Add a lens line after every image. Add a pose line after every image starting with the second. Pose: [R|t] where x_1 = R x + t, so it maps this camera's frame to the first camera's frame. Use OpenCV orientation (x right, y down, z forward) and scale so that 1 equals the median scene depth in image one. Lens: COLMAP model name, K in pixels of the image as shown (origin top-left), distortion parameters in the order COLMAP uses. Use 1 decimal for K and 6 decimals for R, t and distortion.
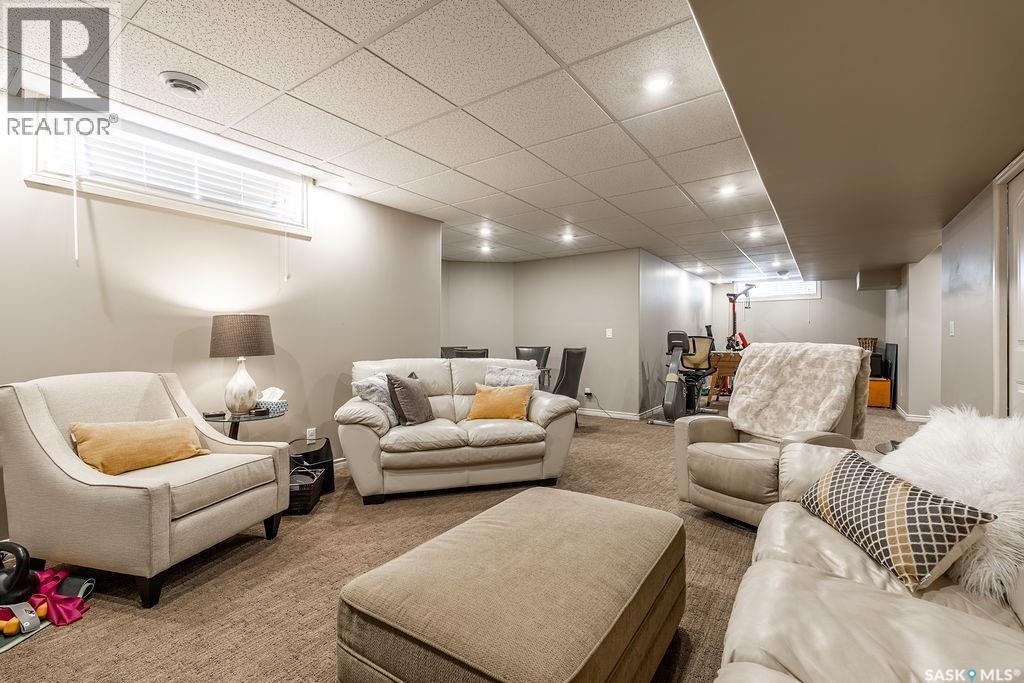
lens RADIAL K [[445.5, 0, 506.1], [0, 445.5, 344.8], [0, 0, 1]] dist [0.000245, 0.000252]
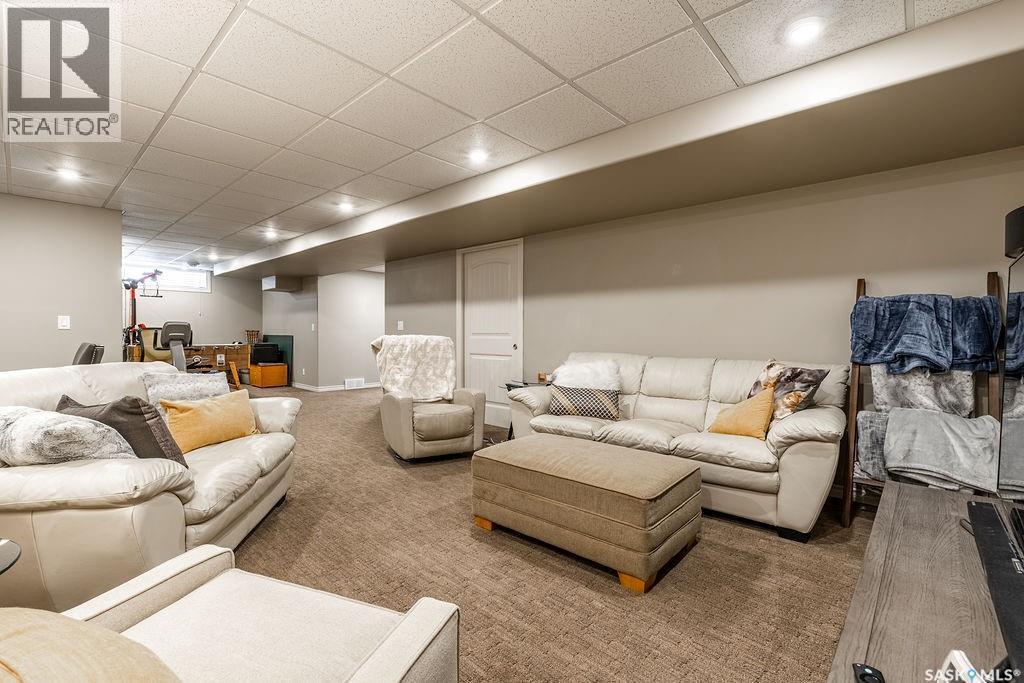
lens RADIAL K [[453.7, 0, 509.1], [0, 453.7, 328.6], [0, 0, 1]] dist [-0.000393, 0.000177]
pose [[0.126923, 0.008359, 0.991877, -0.702369], [0.006923, 0.999933, -0.009312, -0.008766], [-0.991888, 0.008049, 0.126857, 0.436474]]
